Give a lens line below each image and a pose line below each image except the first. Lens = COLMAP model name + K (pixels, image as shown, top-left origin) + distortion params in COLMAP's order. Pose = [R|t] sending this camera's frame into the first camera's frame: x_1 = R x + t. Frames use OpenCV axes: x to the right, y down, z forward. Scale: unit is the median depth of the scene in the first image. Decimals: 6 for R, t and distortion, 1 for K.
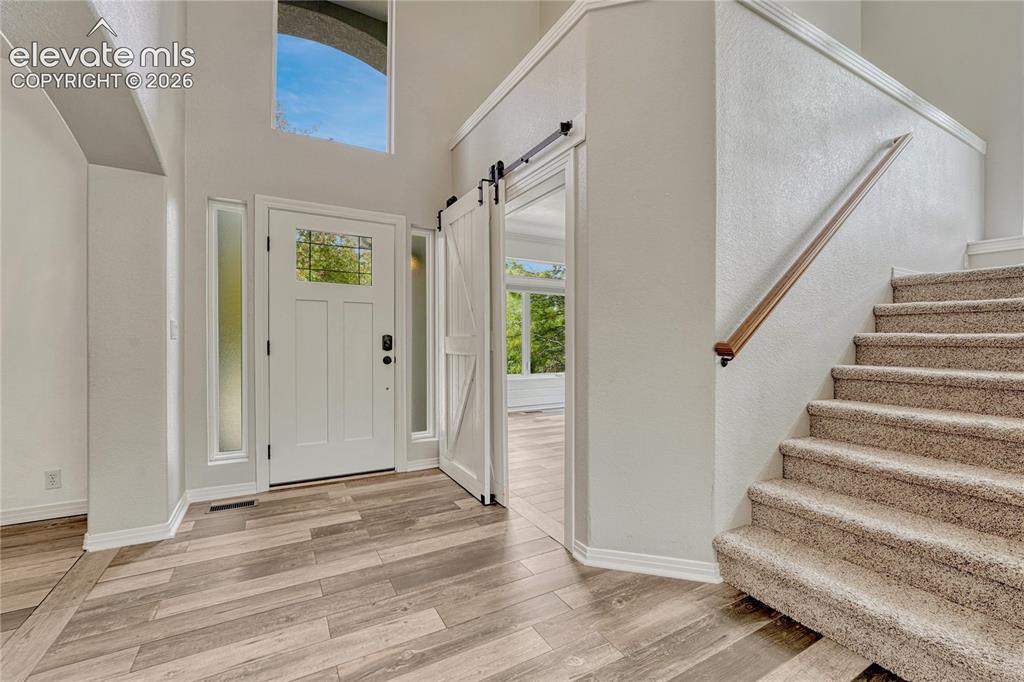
lens RADIAL K [[424.0, 0, 512.7], [0, 424.0, 340.3], [0, 0, 1]] dist [-0.018372, -0.000273]
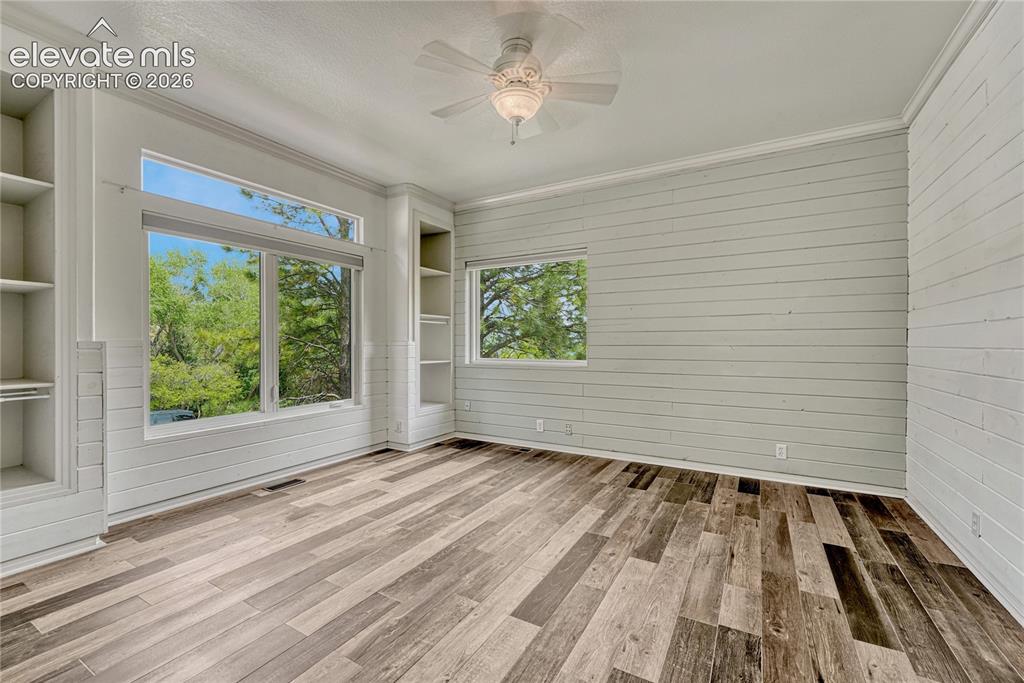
lens RADIAL K [[424.0, 0, 515.7], [0, 424.0, 343.7], [0, 0, 1]] dist [-0.018372, -0.000273]
pose [[0.851307, -0.005201, 0.524643, 0.008859], [0.005224, 0.999985, 0.001438, 0.000008], [-0.524642, 0.001517, 0.851321, 0.203238]]
